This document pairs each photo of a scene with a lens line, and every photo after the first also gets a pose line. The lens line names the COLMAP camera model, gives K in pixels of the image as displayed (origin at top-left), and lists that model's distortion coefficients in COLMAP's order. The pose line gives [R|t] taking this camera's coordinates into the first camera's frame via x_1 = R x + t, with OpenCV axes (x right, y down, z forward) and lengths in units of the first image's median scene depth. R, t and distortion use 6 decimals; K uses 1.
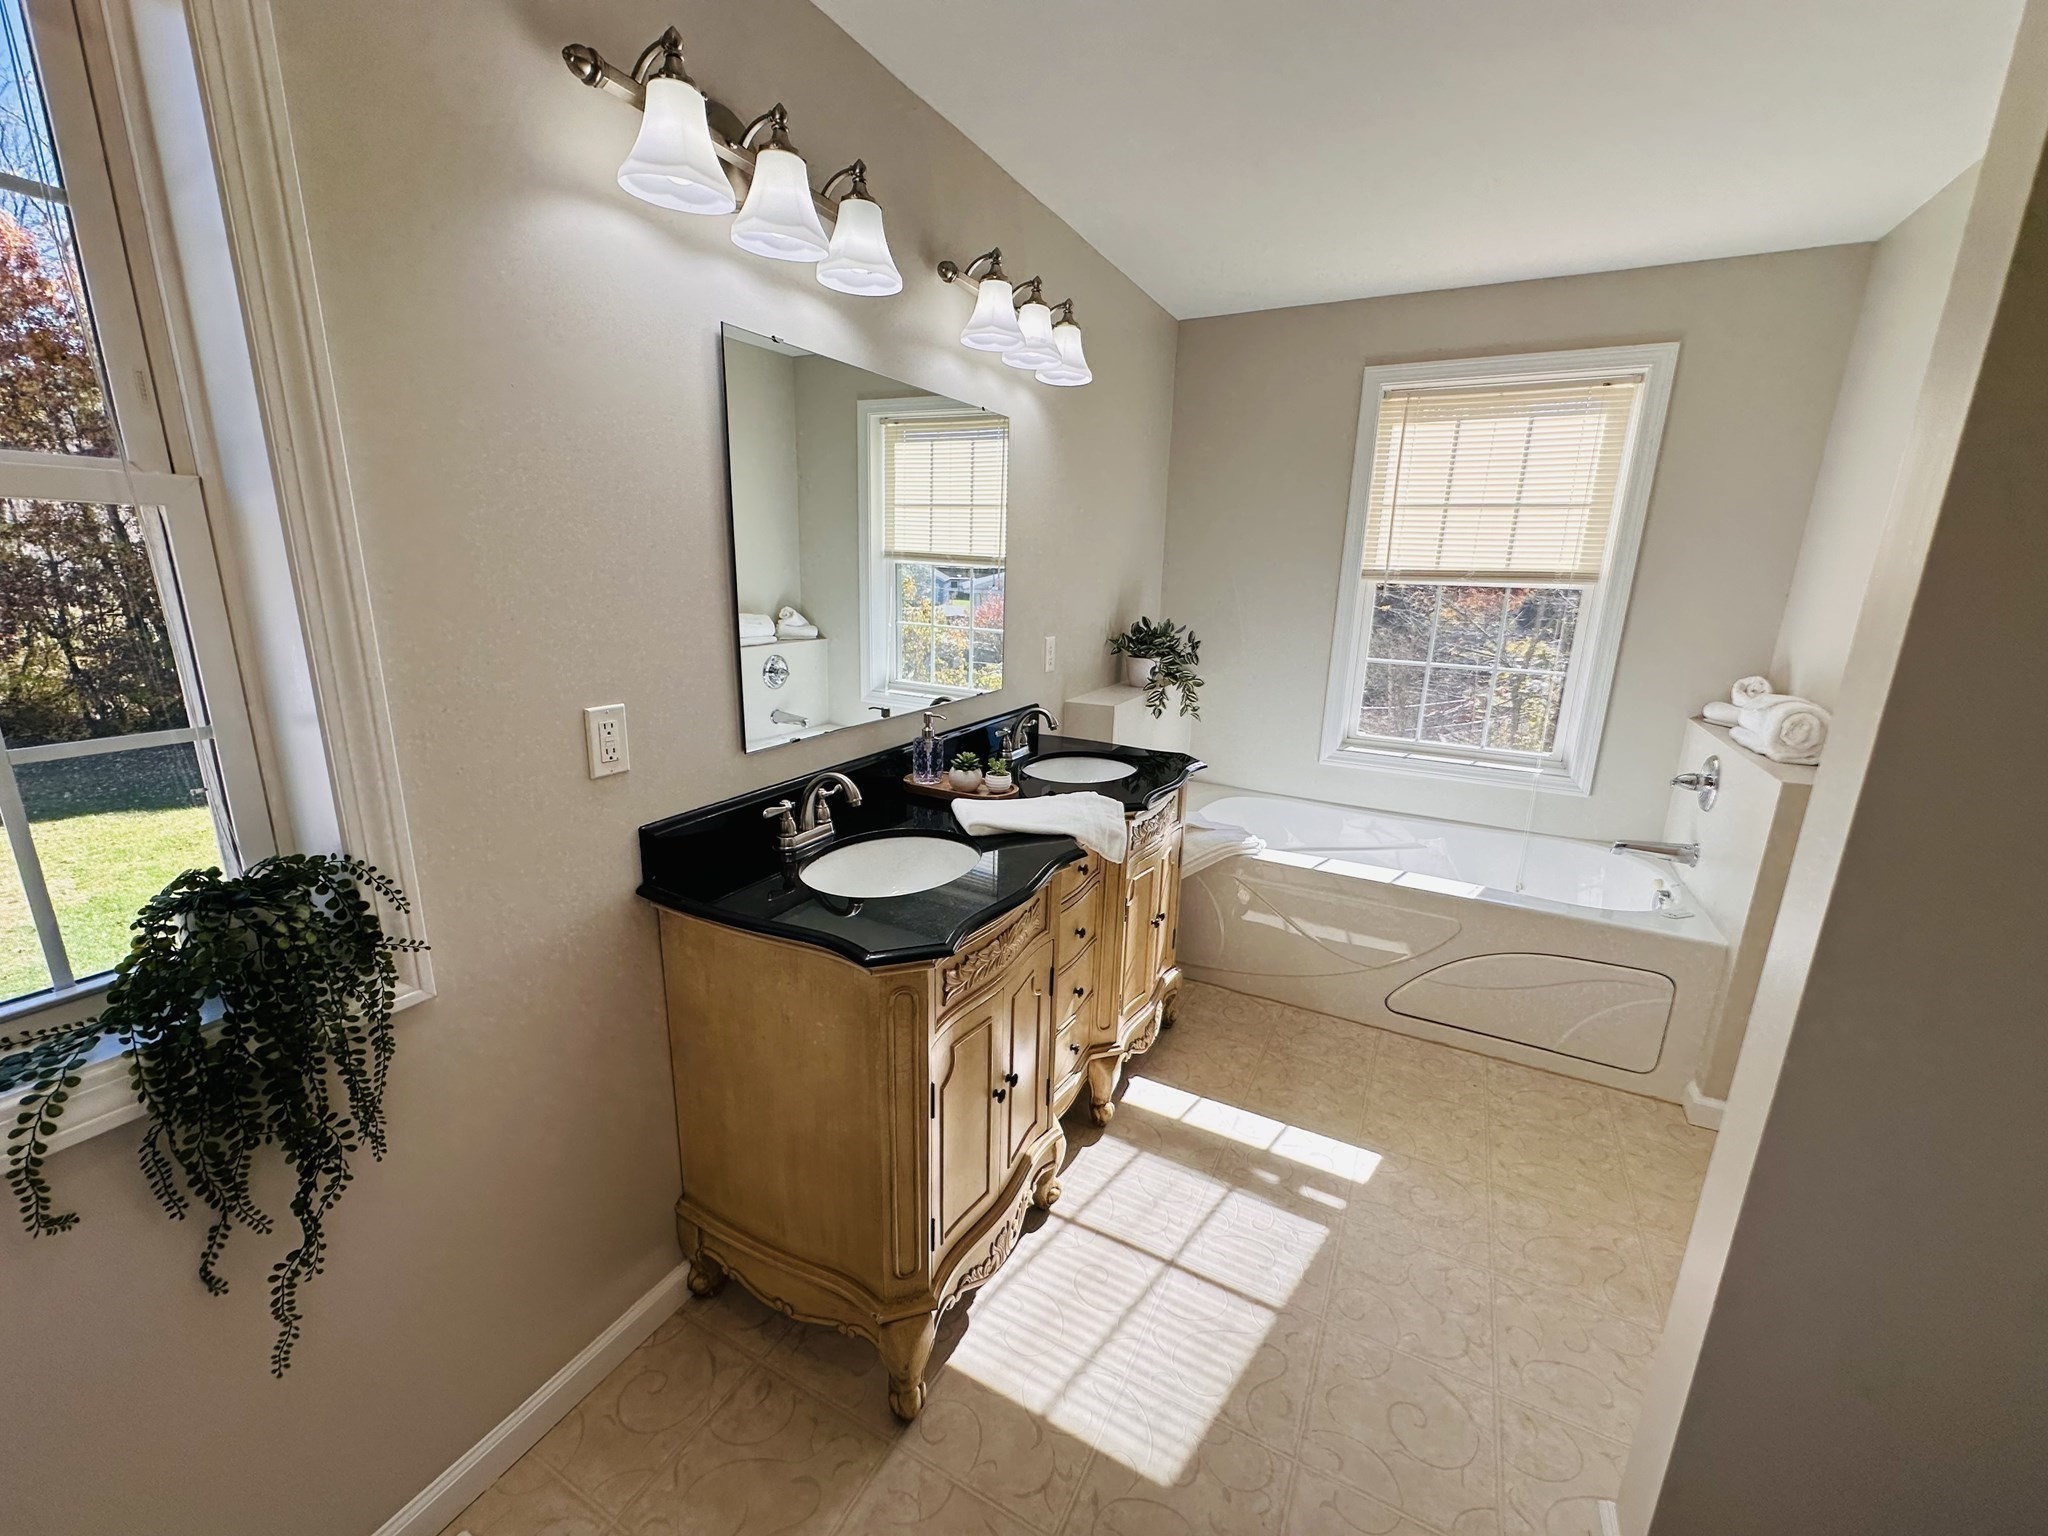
lens RADIAL K [[818.6, 0, 1021.8], [0, 818.6, 765.1], [0, 0, 1]] dist [-0.001210, -0.000201]
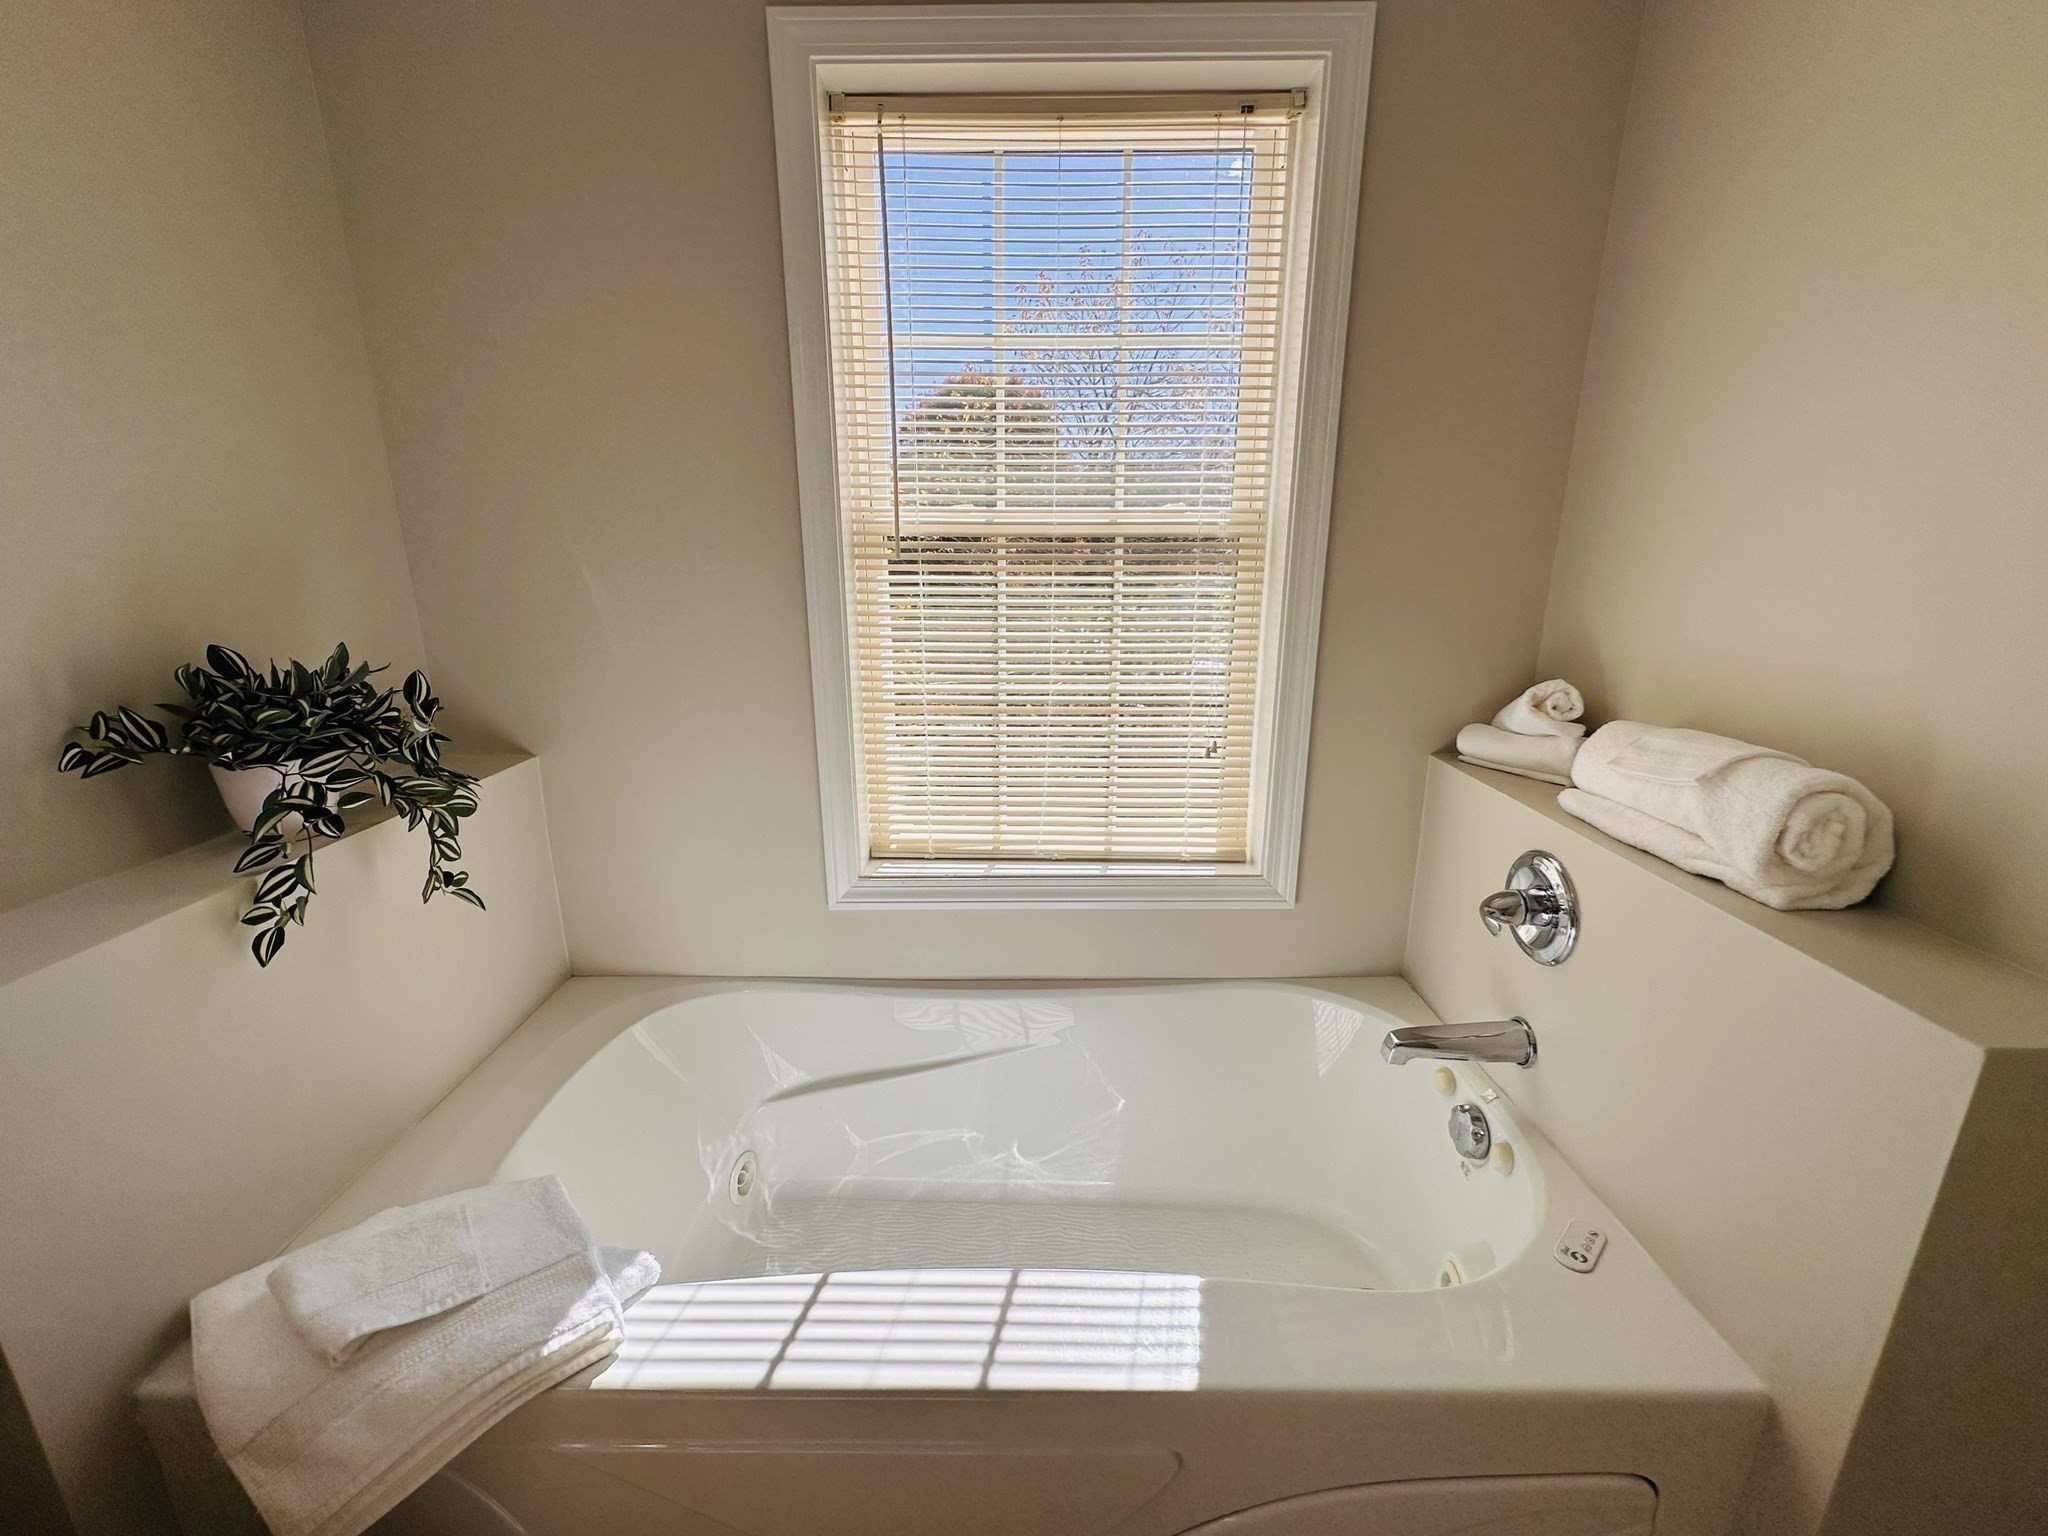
lens RADIAL K [[818.6, 0, 1021.8], [0, 818.6, 765.1], [0, 0, 1]] dist [-0.001210, -0.000201]
pose [[0.889243, -0.145684, 0.433616, 0.330341], [0.135682, 0.989273, 0.054119, -0.121008], [-0.436849, 0.010709, 0.899471, 0.634384]]
